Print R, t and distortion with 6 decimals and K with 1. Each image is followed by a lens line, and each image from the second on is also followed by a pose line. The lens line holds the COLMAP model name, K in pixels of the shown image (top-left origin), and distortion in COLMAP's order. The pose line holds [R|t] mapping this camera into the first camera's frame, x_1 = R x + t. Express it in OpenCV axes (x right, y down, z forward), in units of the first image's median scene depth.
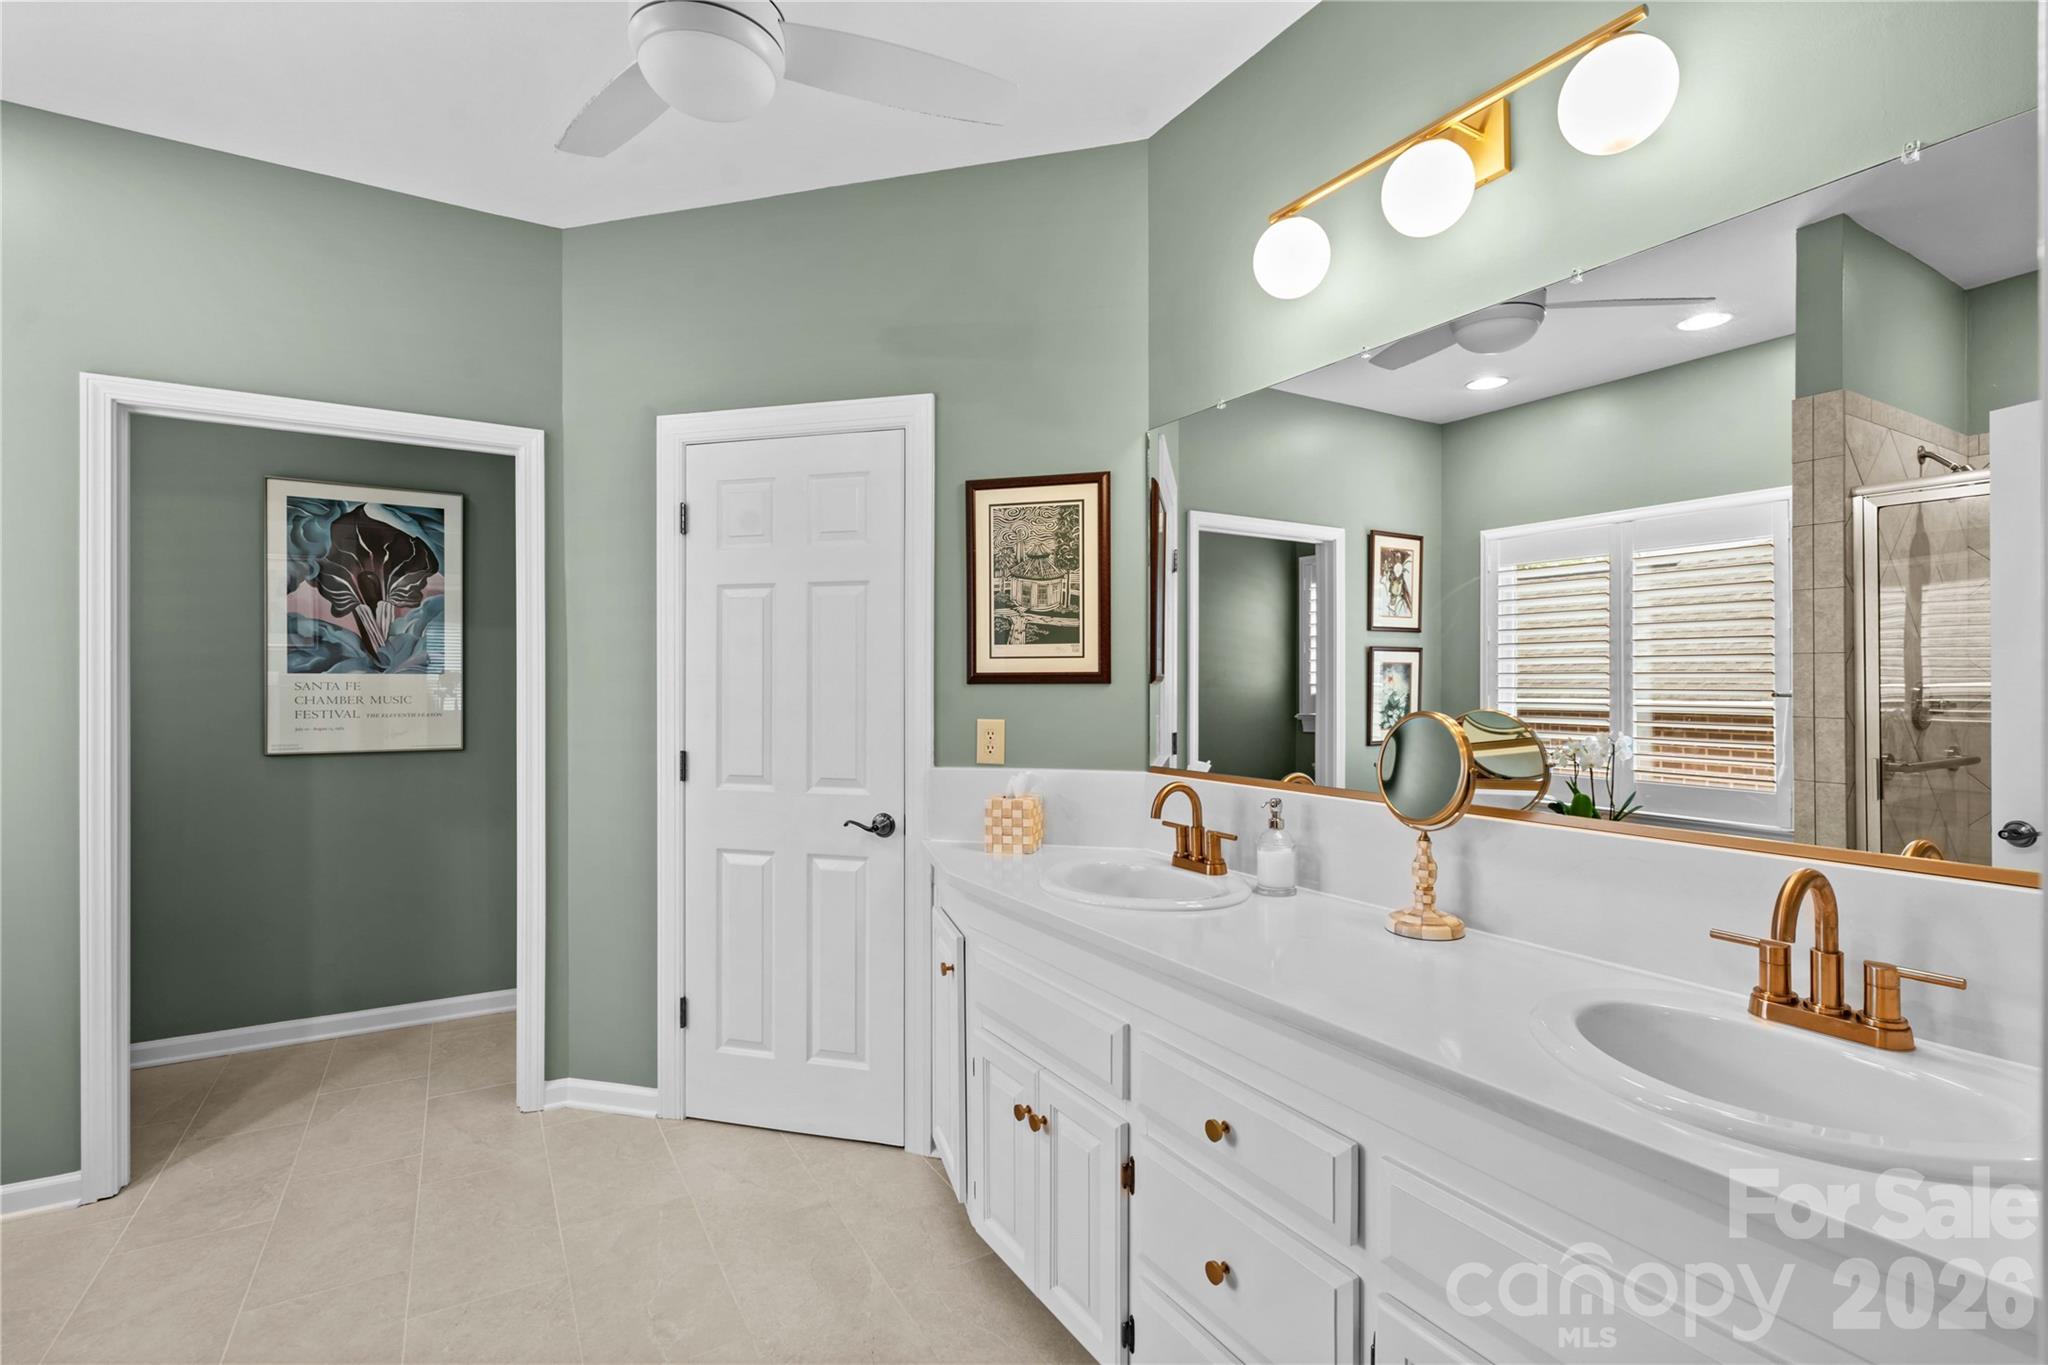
lens RADIAL K [[952.3, 0, 1027.4], [0, 952.3, 679.6], [0, 0, 1]] dist [-0.005587, 0.000888]
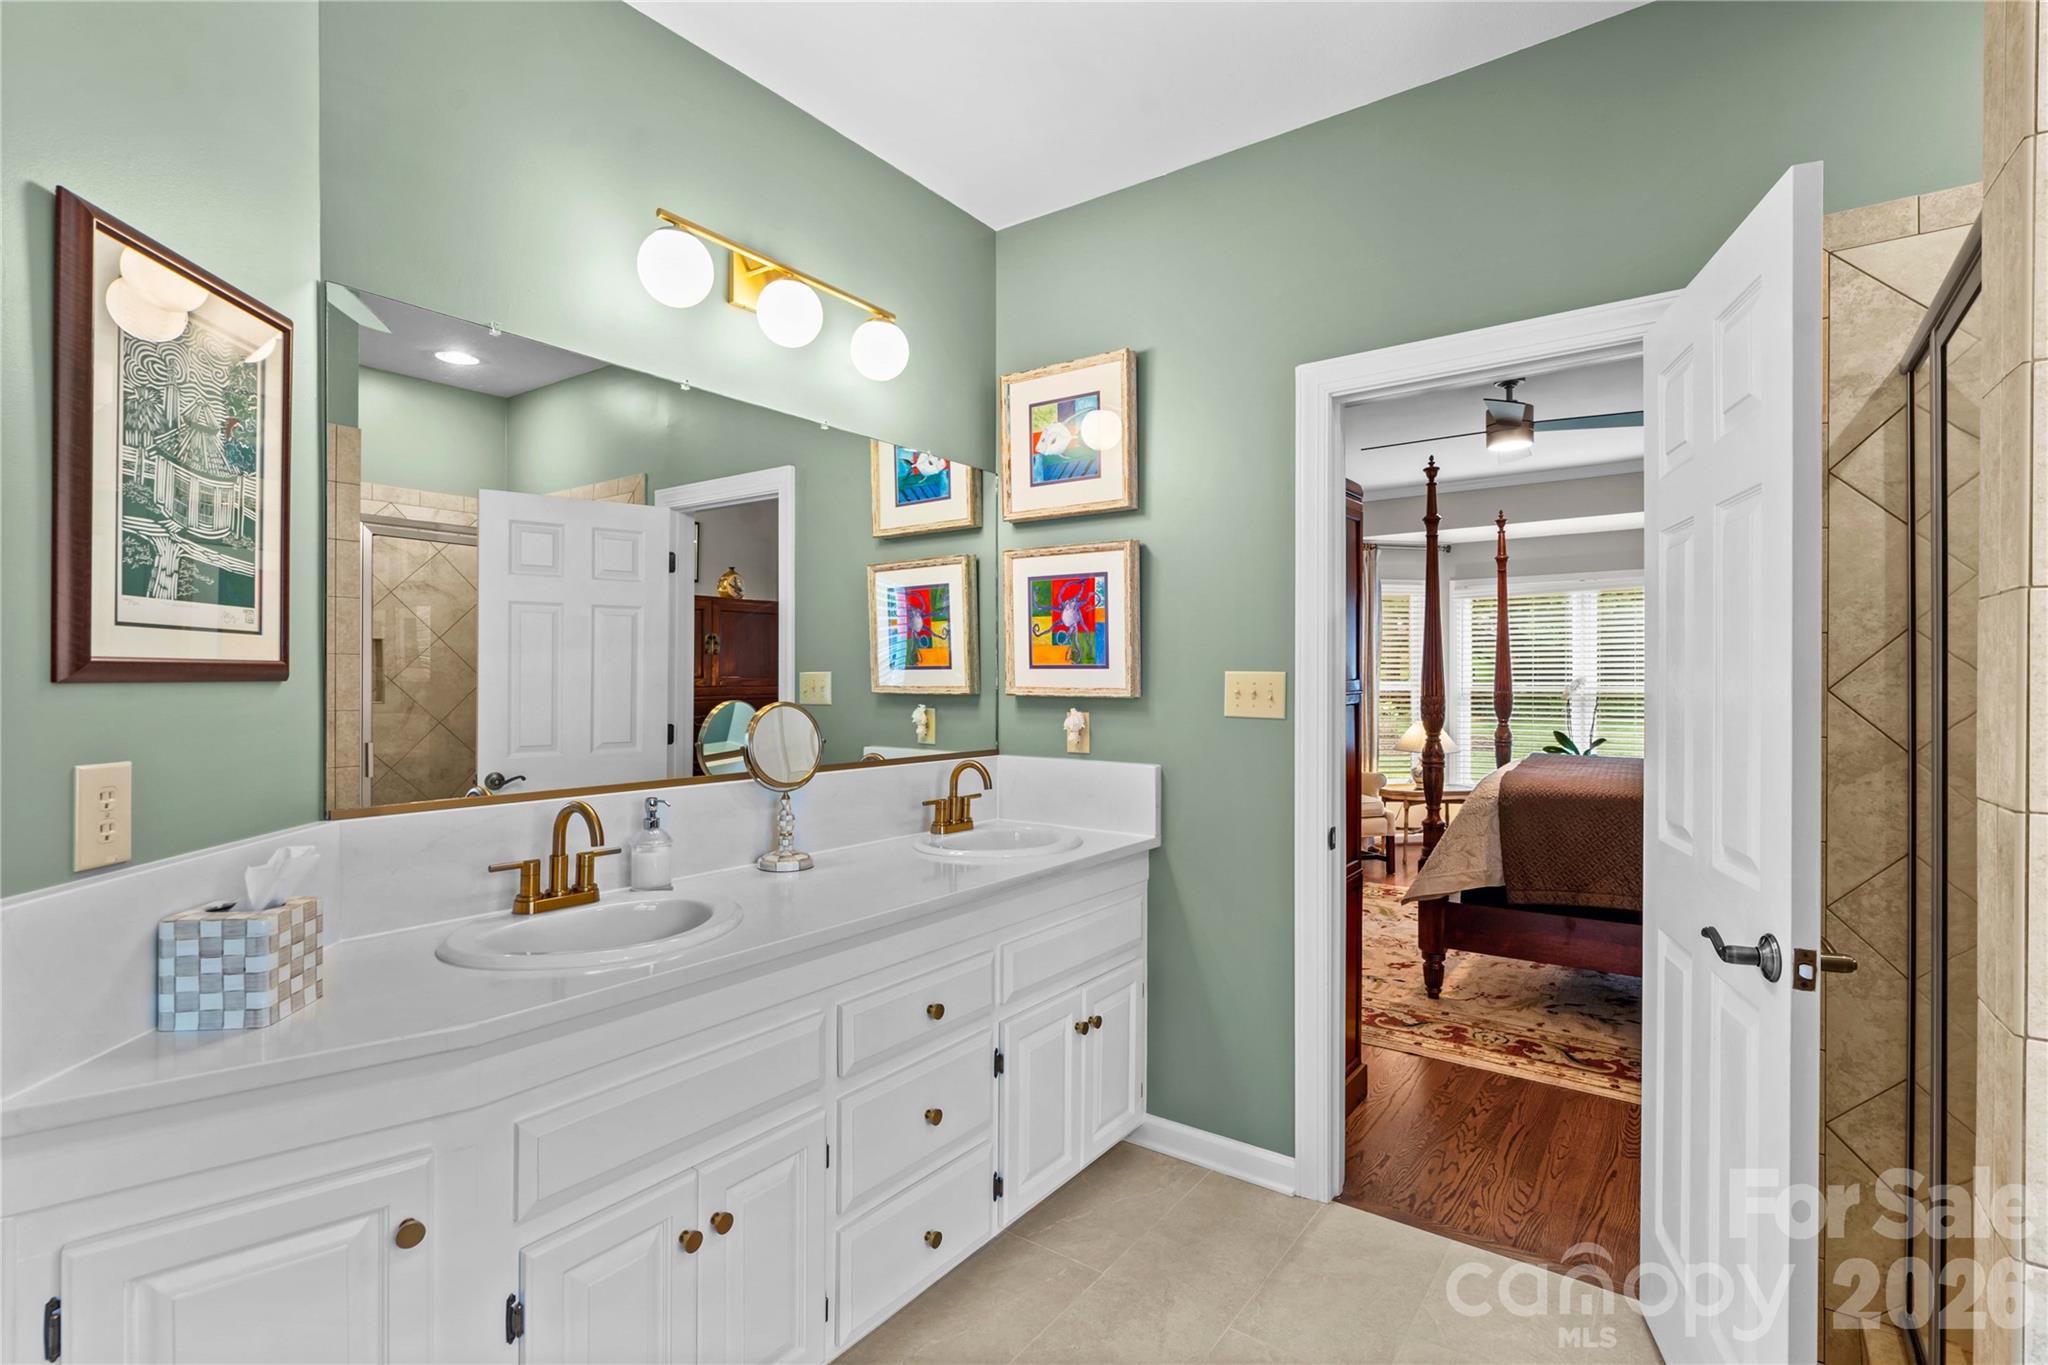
lens RADIAL K [[952.3, 0, 1027.4], [0, 952.3, 679.6], [0, 0, 1]] dist [-0.005587, 0.000888]
pose [[-0.393806, -0.000147, 0.919193, -0.615605], [-0.004195, 0.999990, -0.001638, 0.001991], [-0.919184, -0.004501, -0.393803, 0.795636]]
